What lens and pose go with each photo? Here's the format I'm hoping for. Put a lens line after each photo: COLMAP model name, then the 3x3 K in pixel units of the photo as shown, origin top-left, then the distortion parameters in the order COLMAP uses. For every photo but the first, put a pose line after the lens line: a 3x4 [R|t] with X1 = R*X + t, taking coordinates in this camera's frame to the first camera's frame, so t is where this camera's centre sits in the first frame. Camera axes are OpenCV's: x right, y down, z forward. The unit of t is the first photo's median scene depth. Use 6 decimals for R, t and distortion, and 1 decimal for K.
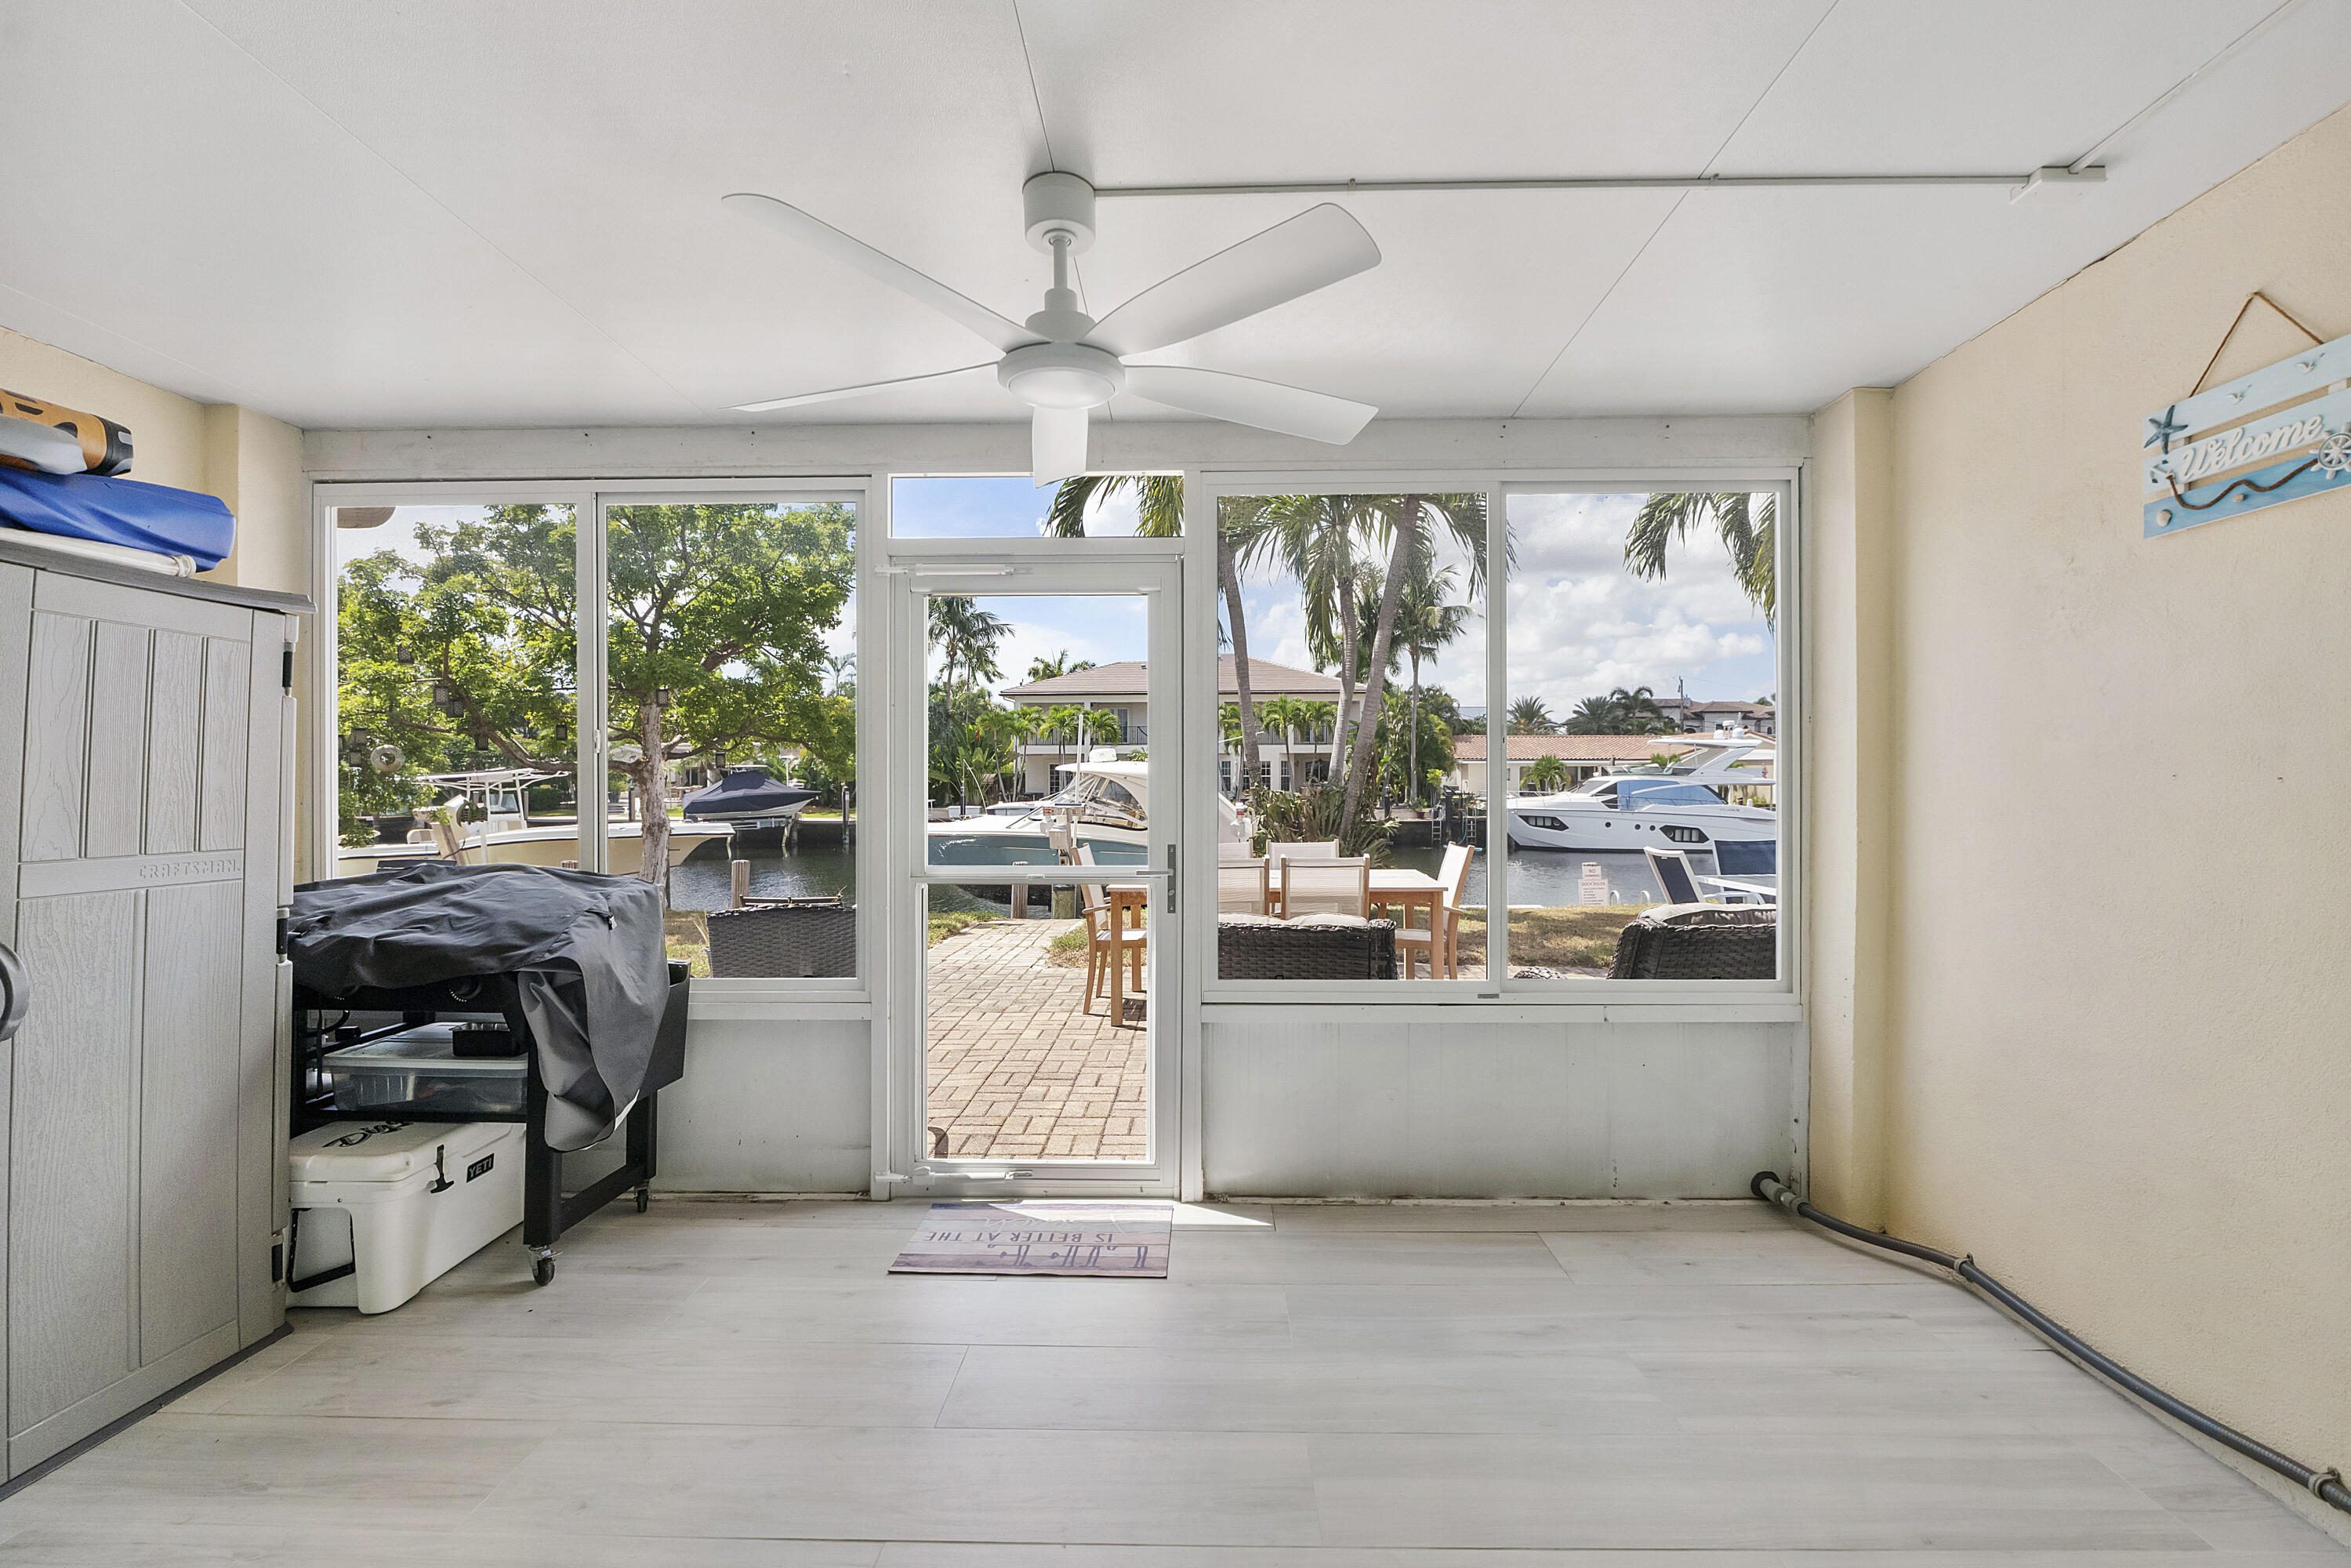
lens RADIAL K [[1003.4, 0, 1199.0], [0, 1003.4, 794.3], [0, 0, 1]] dist [-0.005123, -0.000425]
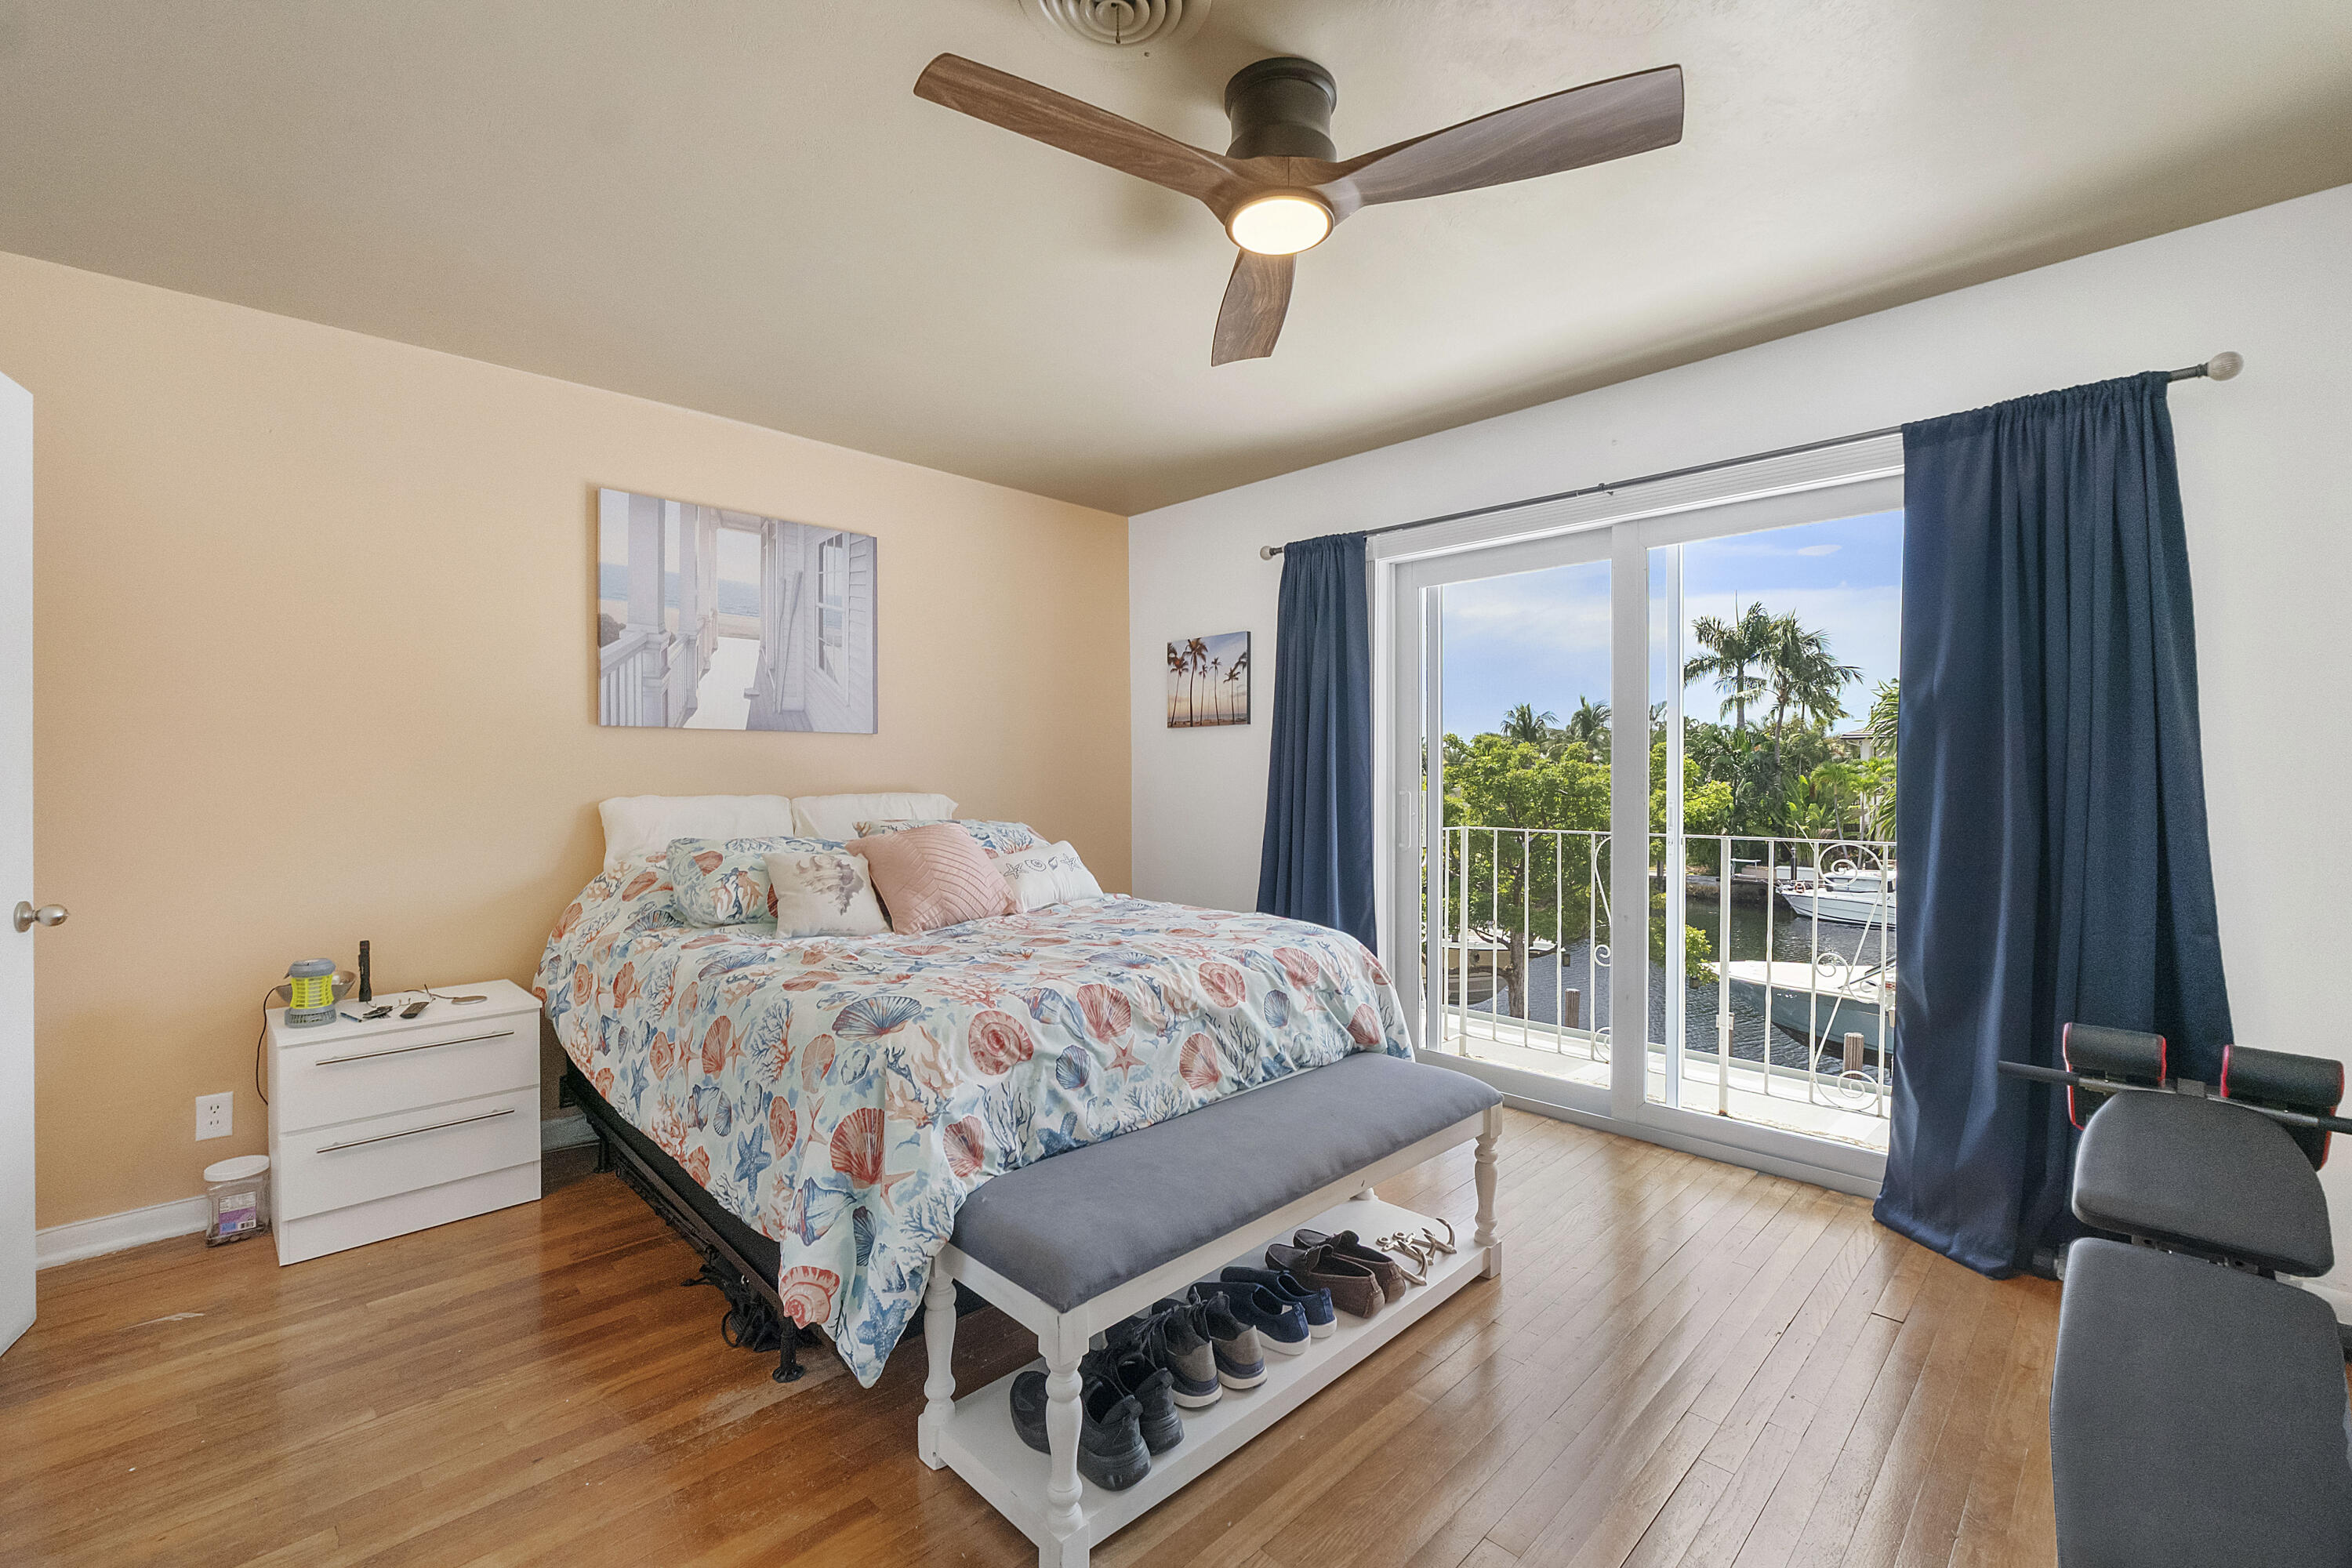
lens RADIAL K [[1003.7, 0, 1168.7], [0, 1003.7, 794.7], [0, 0, 1]] dist [-0.005123, -0.000425]
pose [[0.703376, 0.015300, -0.710654, 0.036320], [-0.016190, 0.999854, 0.005502, -0.139499], [0.710634, 0.007636, 0.703521, -0.143816]]
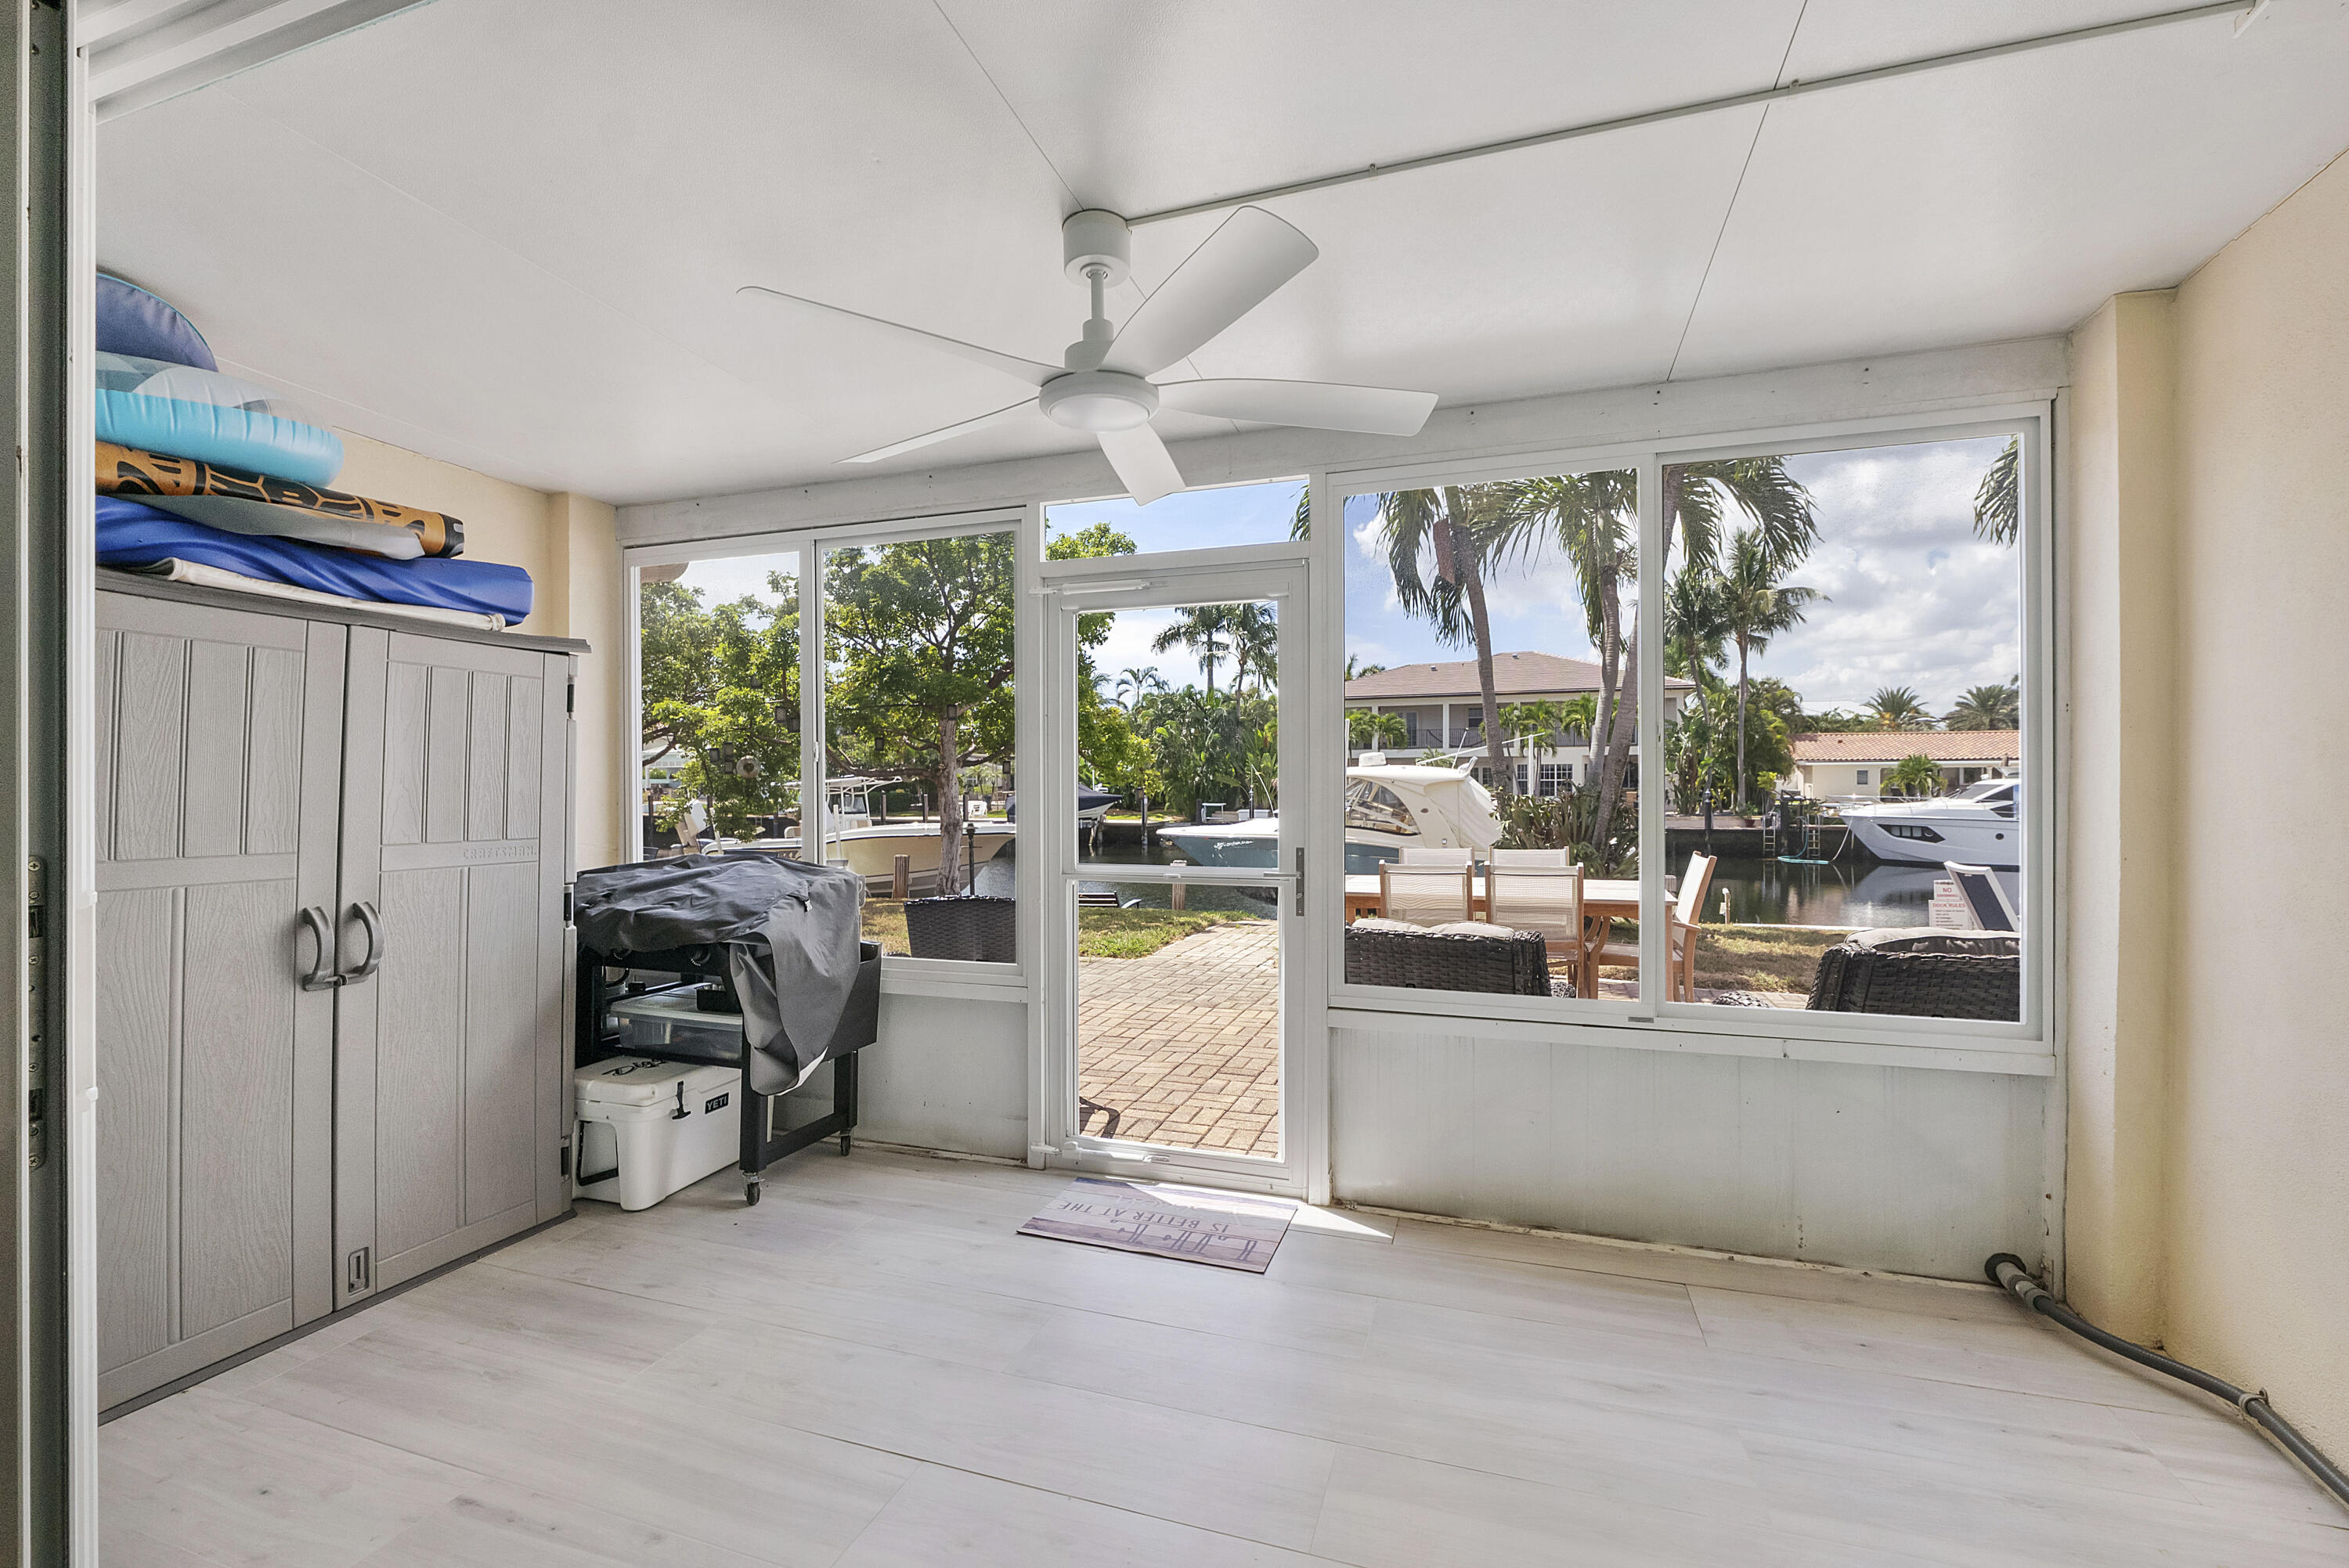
lens RADIAL K [[1002.4, 0, 1187.8], [0, 1002.4, 804.2], [0, 0, 1]] dist [-0.005123, -0.000425]
pose [[0.954208, 0.003770, -0.299119, 0.024812], [-0.002253, 0.999983, 0.005415, 0.000199], [0.299134, -0.004493, 0.954200, 0.001469]]
